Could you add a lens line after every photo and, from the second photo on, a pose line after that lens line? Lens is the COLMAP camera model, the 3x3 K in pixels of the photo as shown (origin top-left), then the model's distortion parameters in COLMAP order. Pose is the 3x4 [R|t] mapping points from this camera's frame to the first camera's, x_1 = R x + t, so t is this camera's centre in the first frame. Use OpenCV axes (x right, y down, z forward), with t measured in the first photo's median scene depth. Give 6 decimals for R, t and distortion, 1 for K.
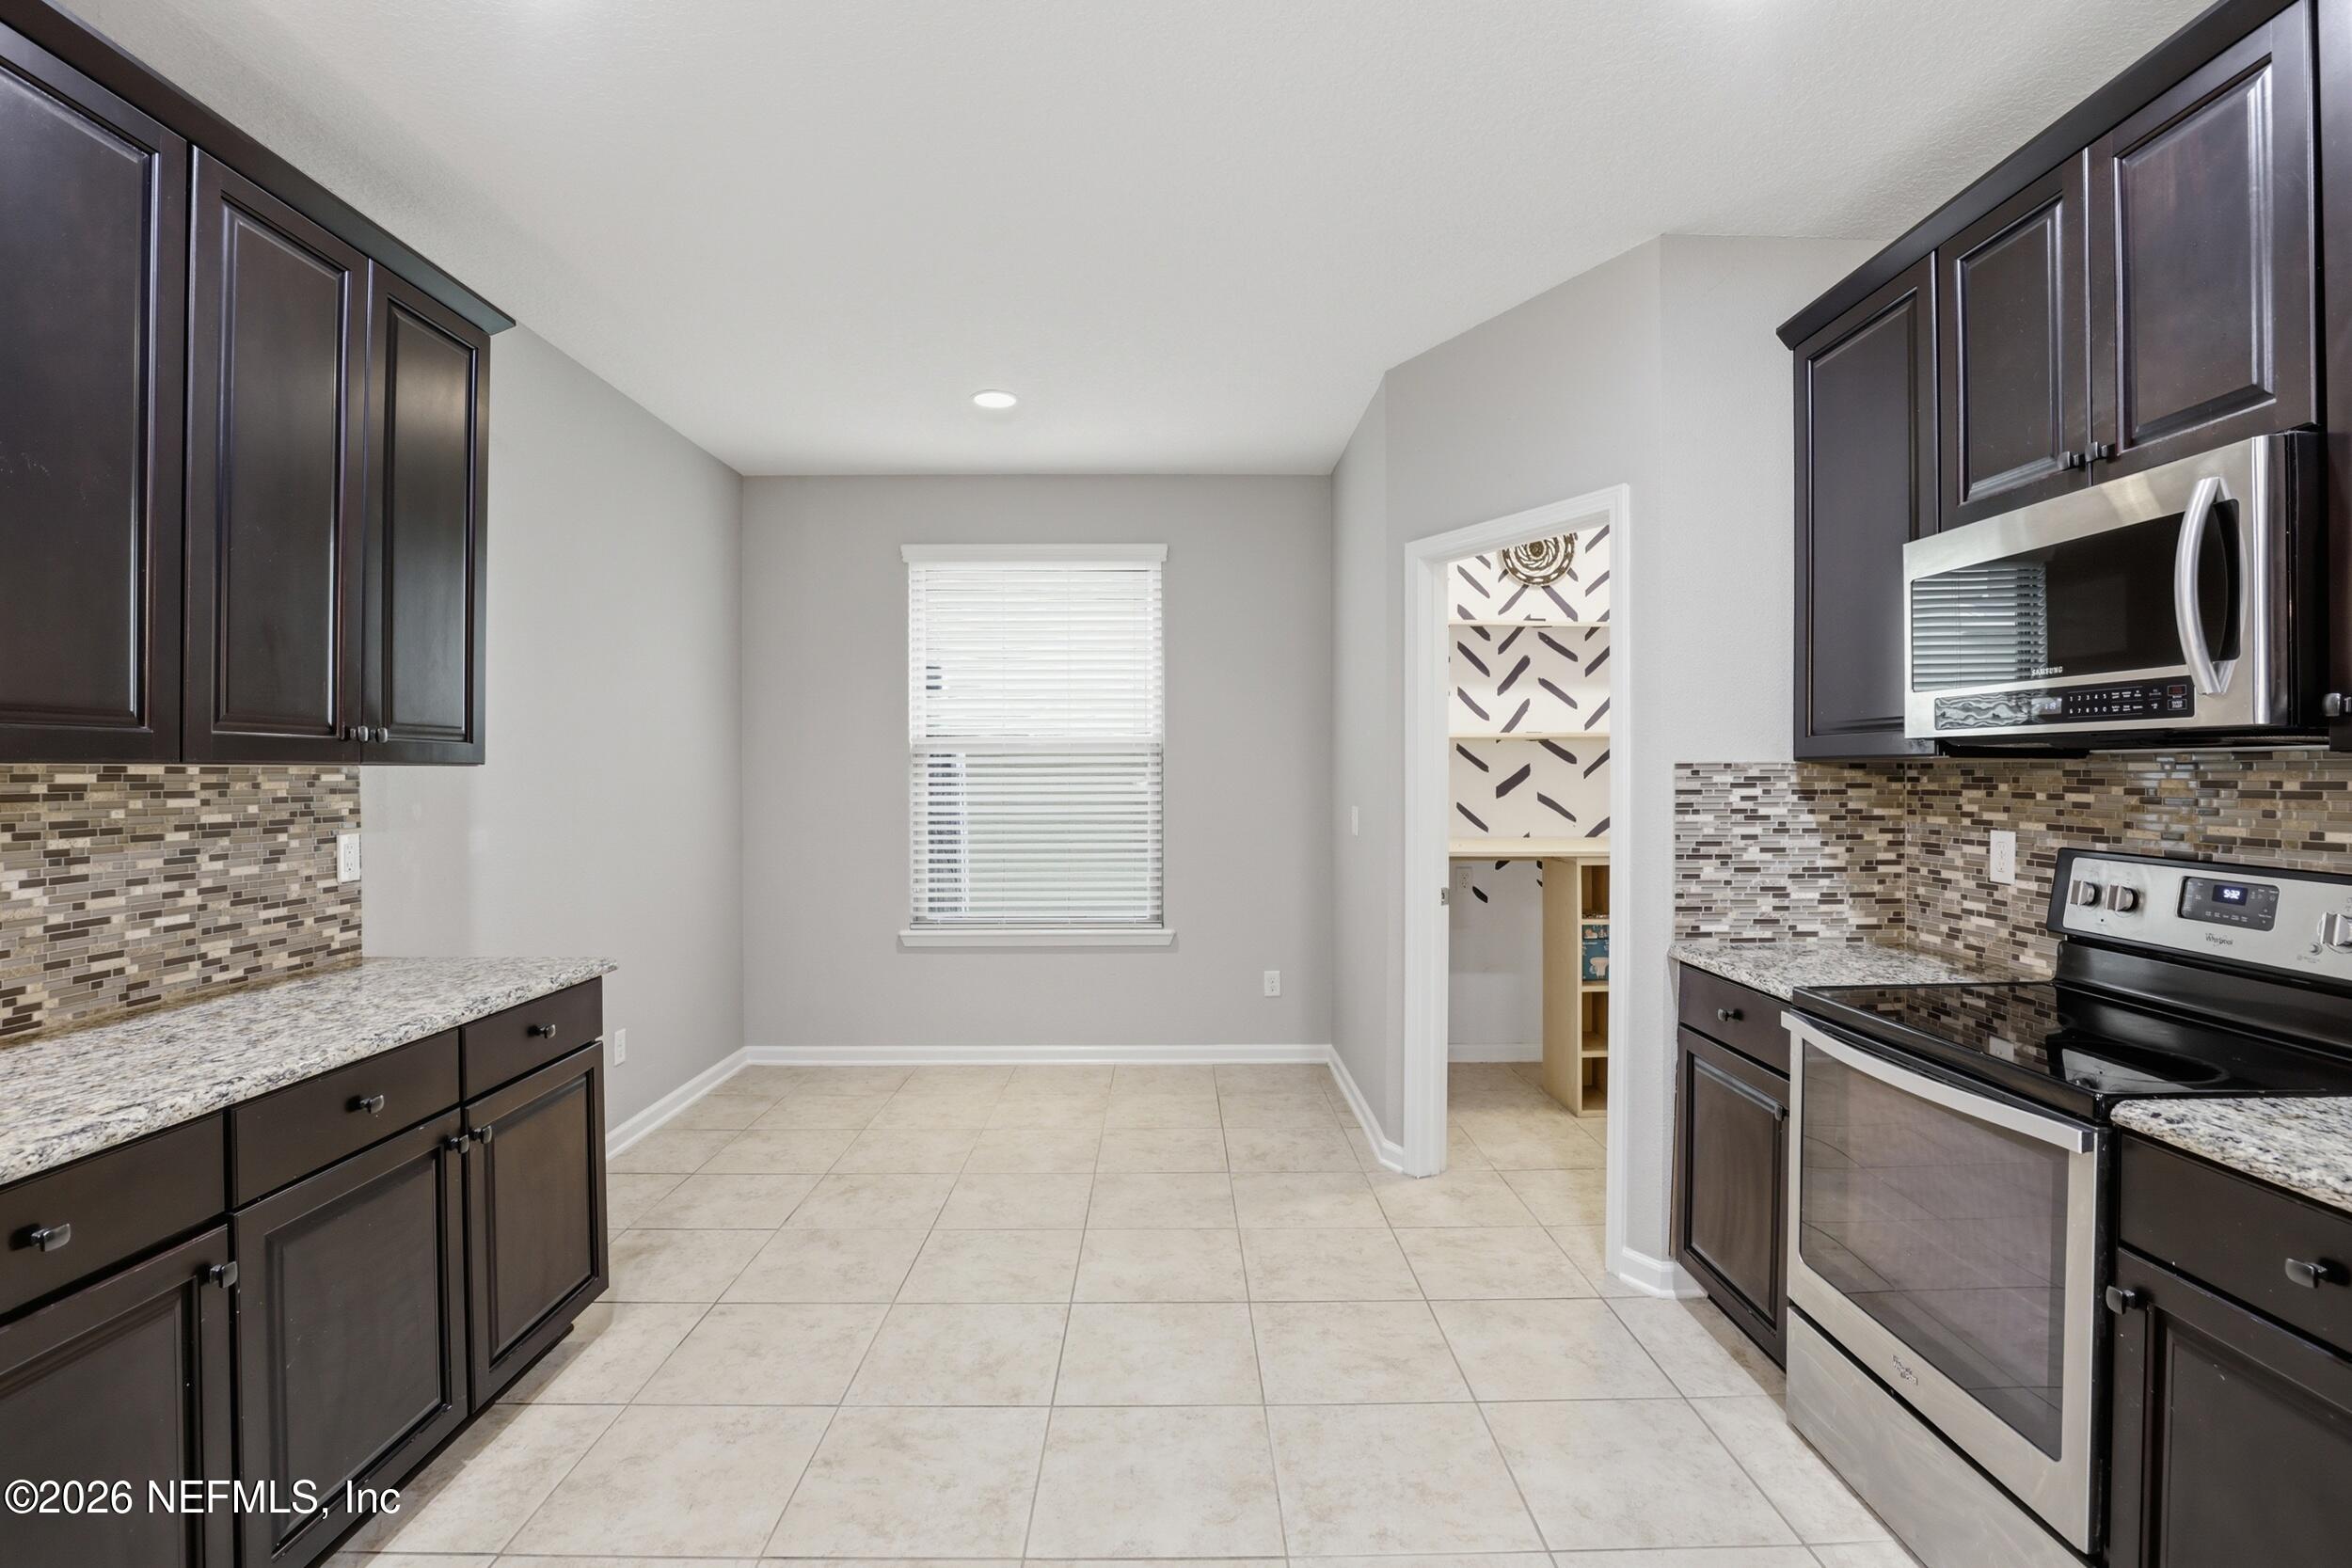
lens RADIAL K [[1083.6, 0, 1181.0], [0, 1083.6, 775.3], [0, 0, 1]] dist [-0.033575, 0.005570]
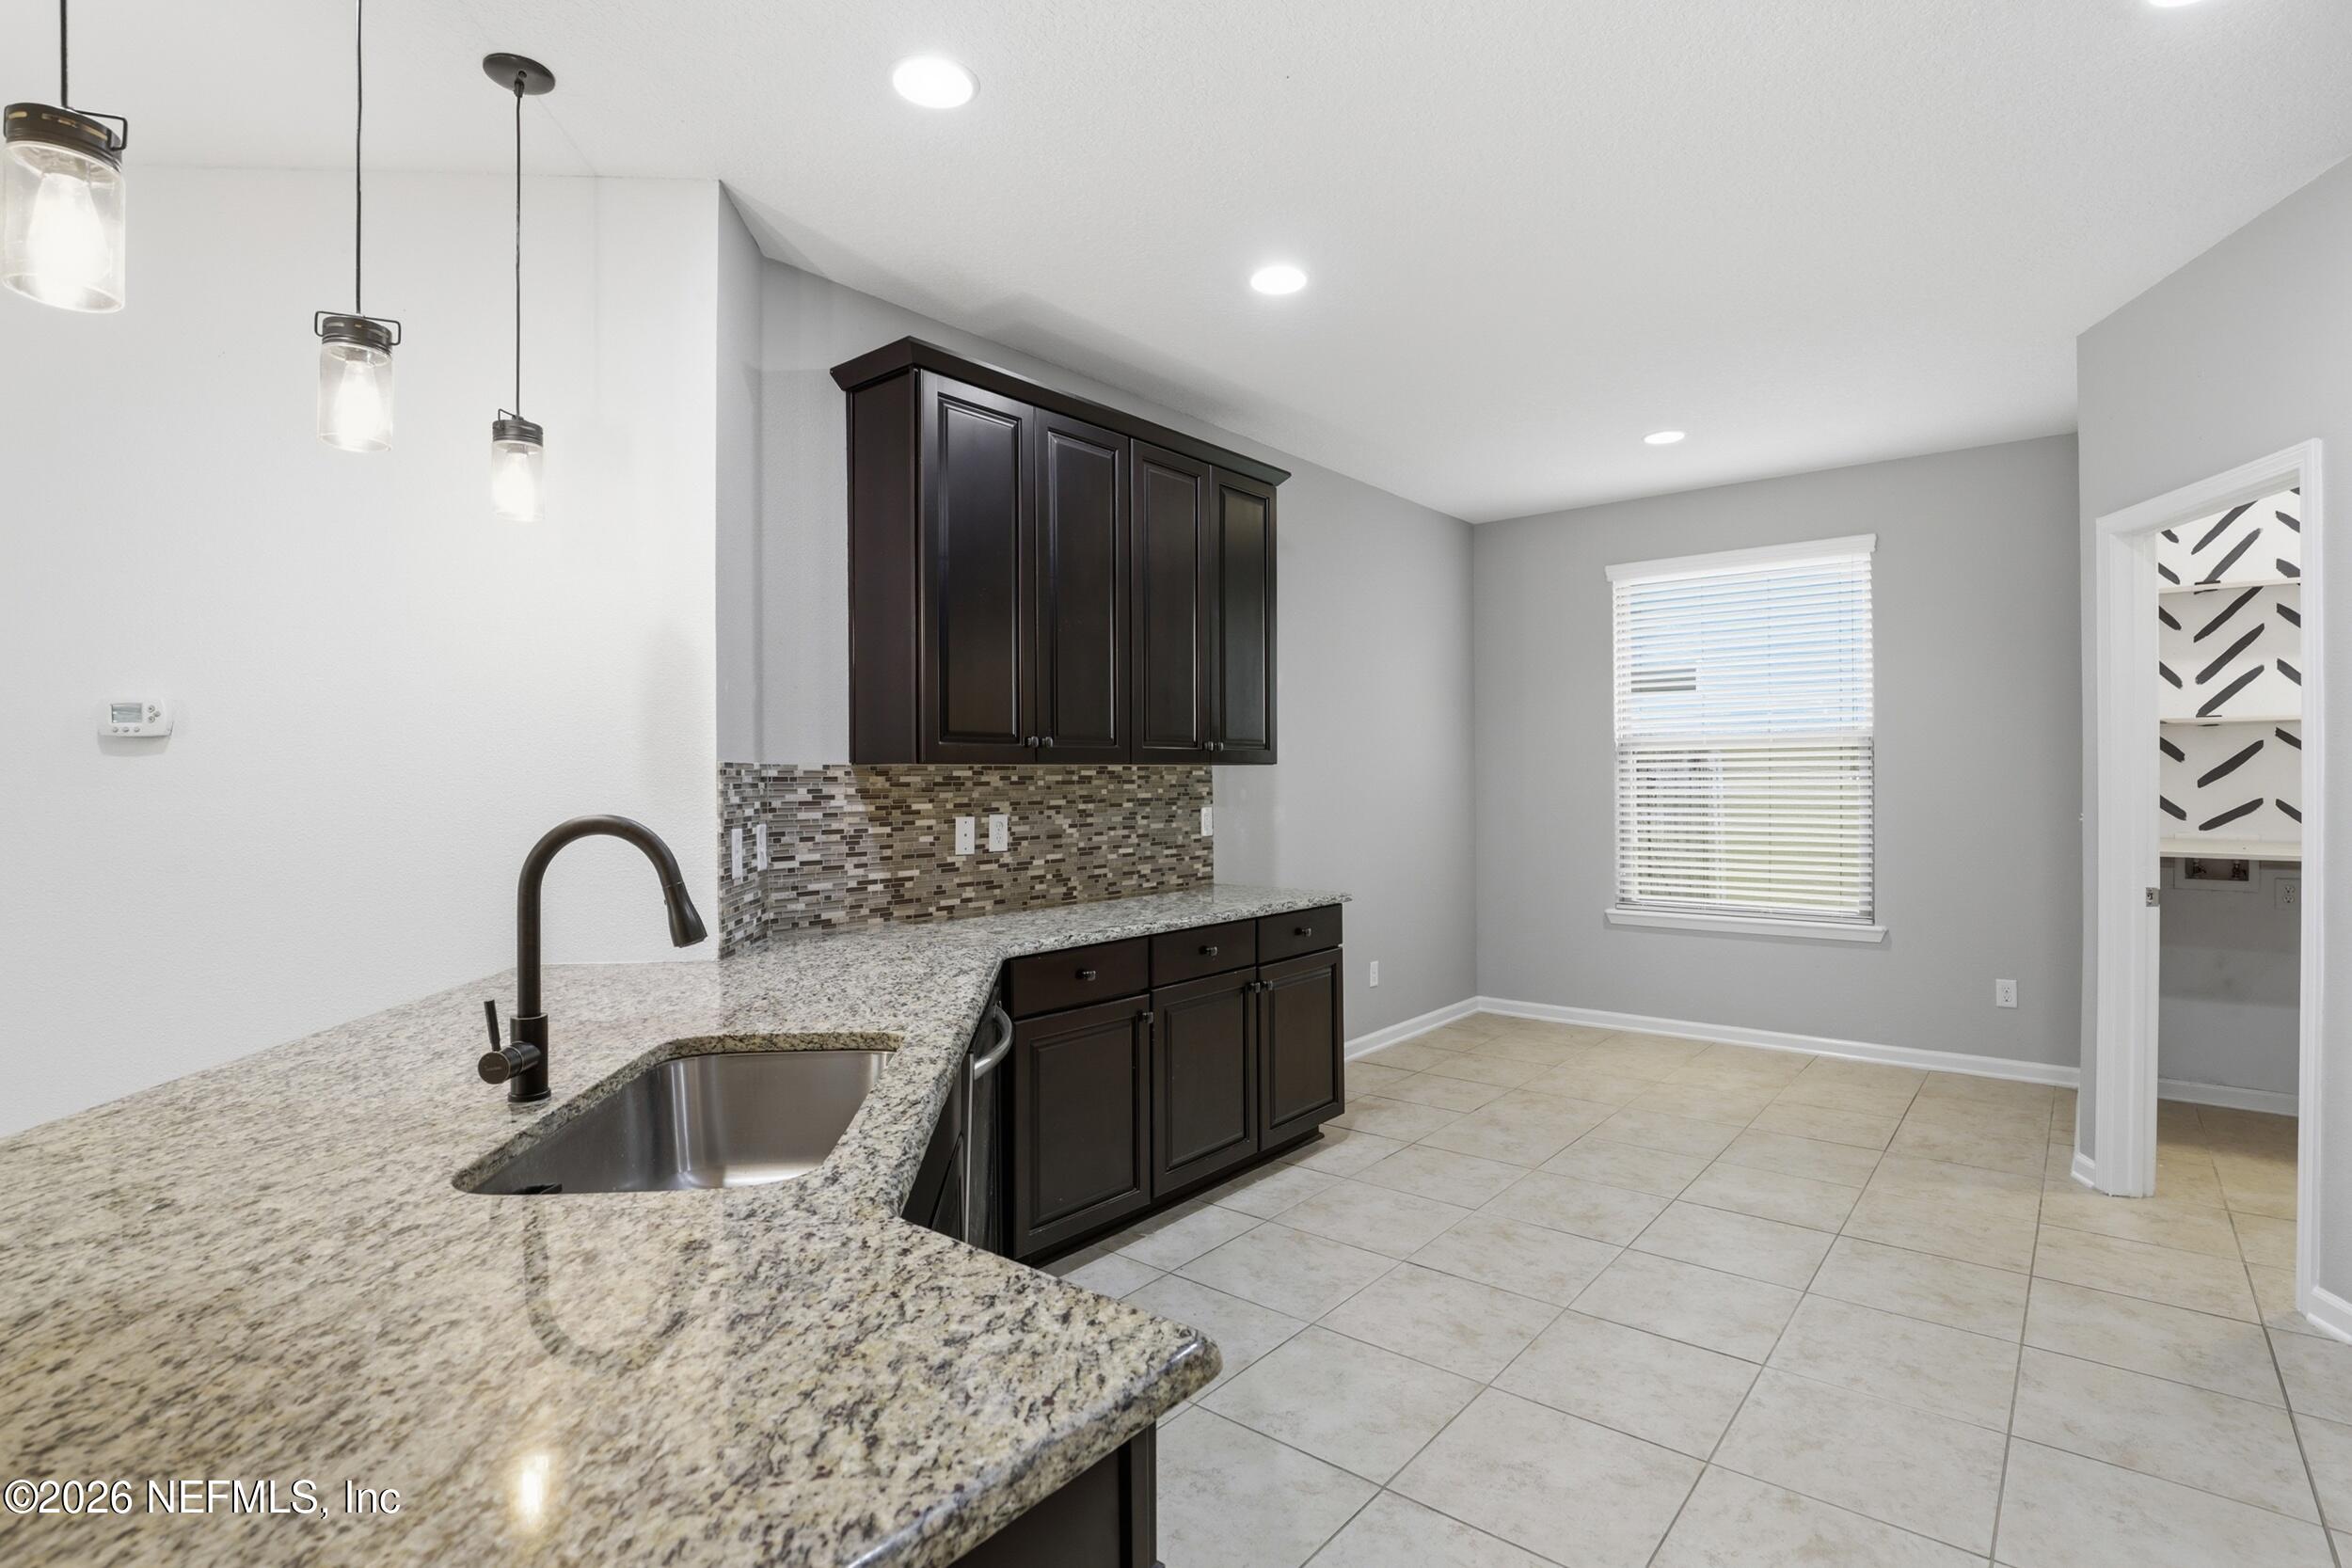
lens RADIAL K [[1112.0, 0, 1182.0], [0, 1112.0, 781.9], [0, 0, 1]] dist [-0.041873, -0.000099]
pose [[0.763968, -0.000589, -0.645254, 0.263984], [0.004778, 0.999977, 0.004745, 0.007388], [0.645237, -0.006708, 0.763953, -0.298550]]
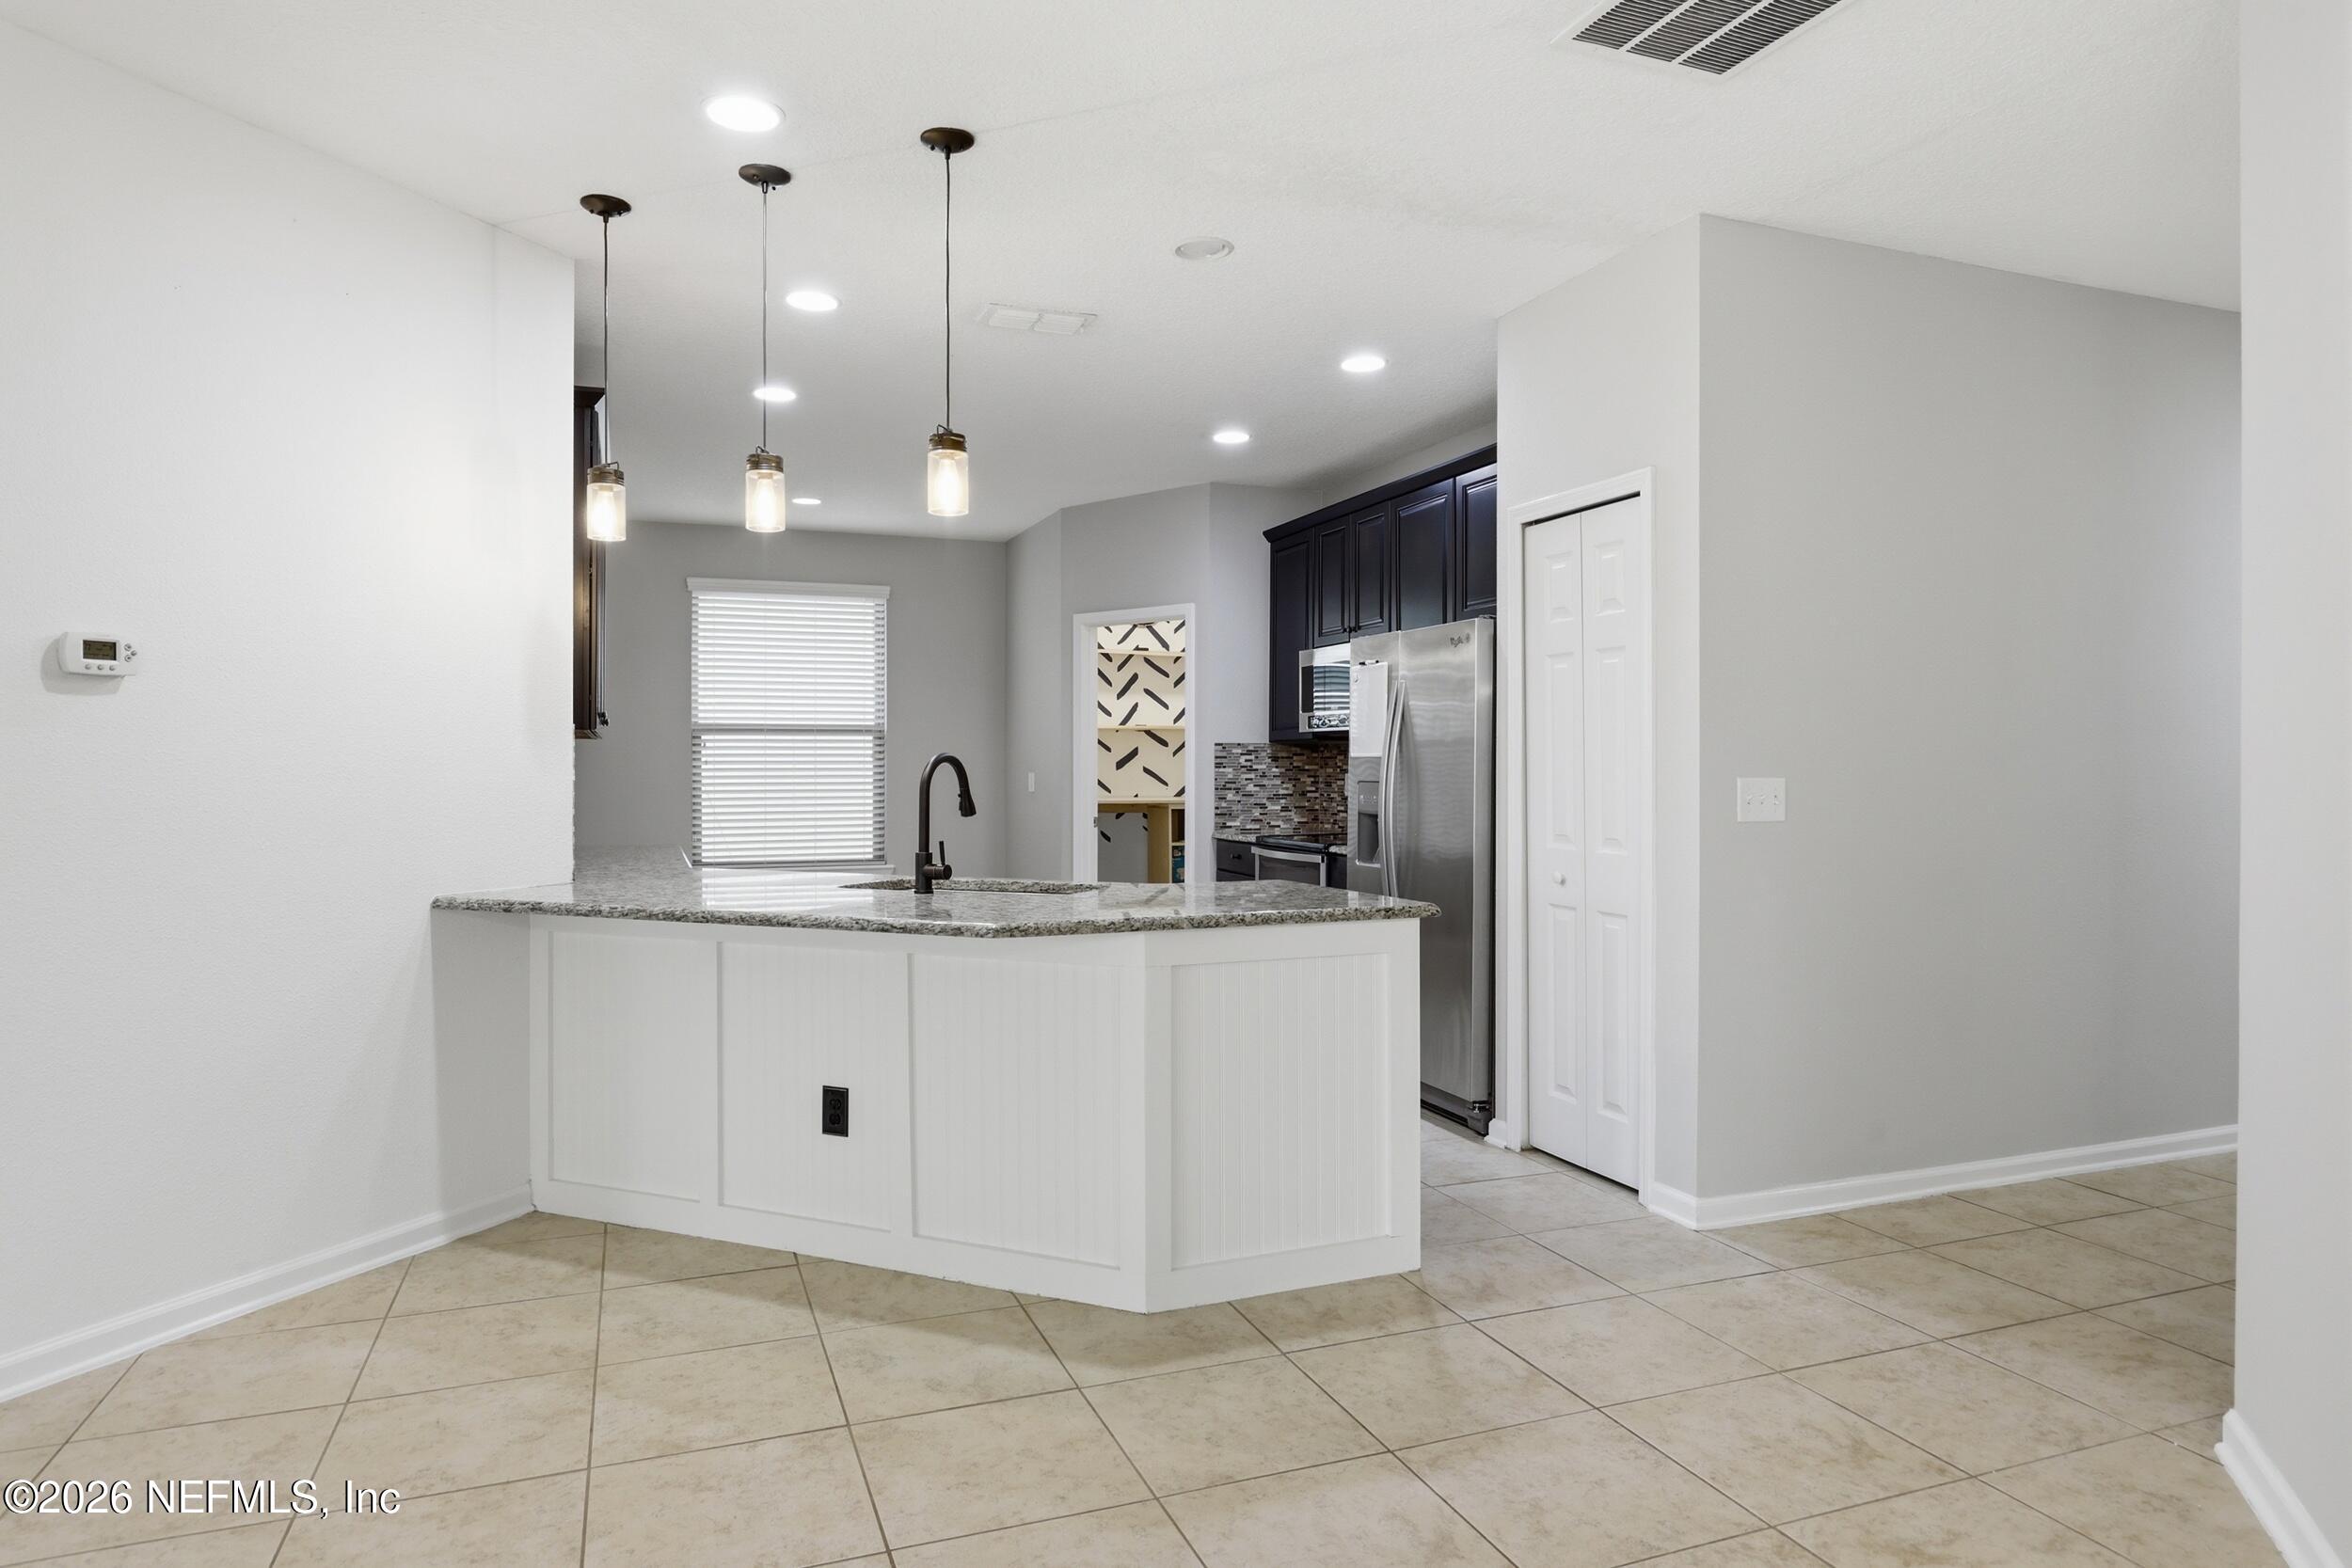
lens RADIAL K [[1407.5, 0, 1176.0], [0, 1407.5, 784.0], [0, 0, 1]] dist [0.005062, 0.001138]
pose [[0.936210, -0.003194, 0.351426, -0.547026], [0.000375, 0.999967, 0.008089, 0.044487], [-0.351440, -0.007441, 0.936181, -1.470212]]
